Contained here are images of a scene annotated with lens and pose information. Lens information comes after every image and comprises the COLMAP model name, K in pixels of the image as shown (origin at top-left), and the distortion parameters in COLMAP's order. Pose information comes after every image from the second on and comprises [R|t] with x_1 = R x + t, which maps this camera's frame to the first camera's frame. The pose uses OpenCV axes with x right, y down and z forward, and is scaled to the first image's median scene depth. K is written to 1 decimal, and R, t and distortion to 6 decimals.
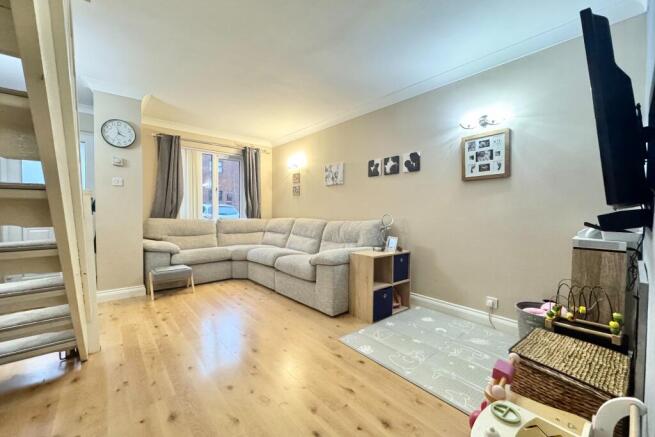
lens RADIAL K [[261.2, 0, 326.8], [0, 261.2, 218.5], [0, 0, 1]] dist [0.002568, 0.000069]
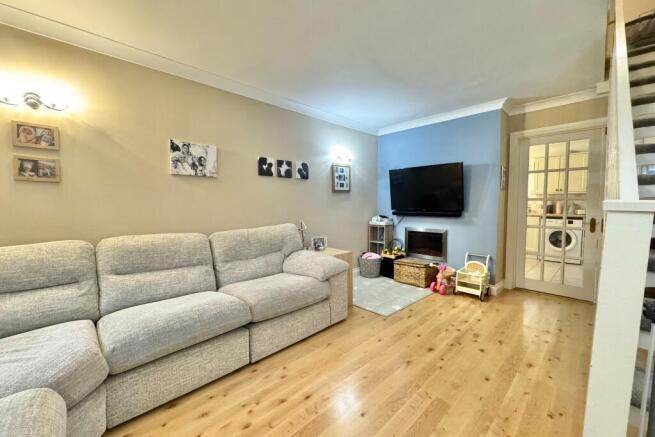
lens RADIAL K [[261.2, 0, 327.4], [0, 261.2, 216.6], [0, 0, 1]] dist [0.002568, 0.000069]
pose [[-0.060207, -0.060144, 0.996372, -0.838202], [0.028220, 0.997682, 0.061929, -0.080059], [-0.997787, 0.031846, -0.058370, 0.953076]]
